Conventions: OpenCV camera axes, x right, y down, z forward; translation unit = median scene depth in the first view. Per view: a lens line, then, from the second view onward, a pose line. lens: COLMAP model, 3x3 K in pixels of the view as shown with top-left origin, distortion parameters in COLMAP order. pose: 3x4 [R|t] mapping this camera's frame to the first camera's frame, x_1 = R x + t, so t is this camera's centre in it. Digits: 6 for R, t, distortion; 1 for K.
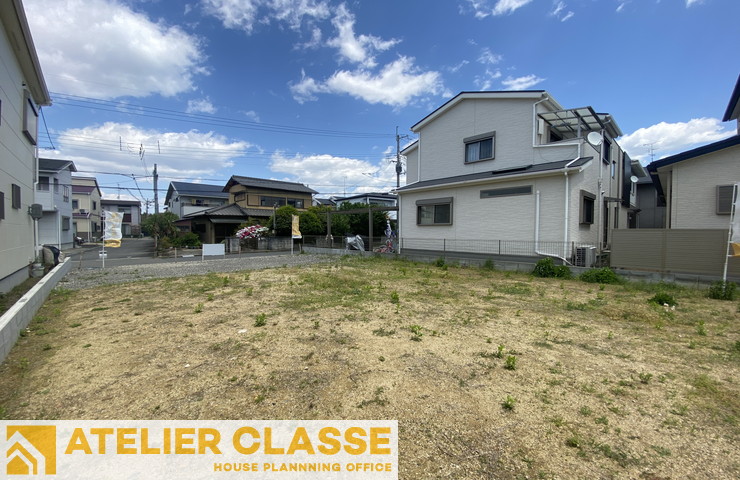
lens RADIAL K [[297.6, 0, 374.0], [0, 297.6, 242.6], [0, 0, 1]] dist [-0.000707, -0.006938]
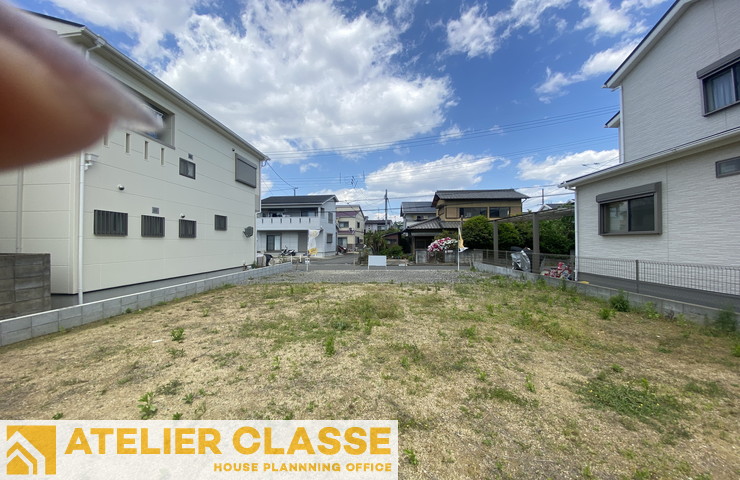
lens RADIAL K [[297.6, 0, 373.9], [0, 297.6, 228.9], [0, 0, 1]] dist [-0.000707, -0.006938]
pose [[0.698896, -0.033466, -0.714440, 0.115317], [-0.028003, 0.996858, -0.074089, -0.005589], [0.714674, 0.071787, 0.695764, 0.105896]]
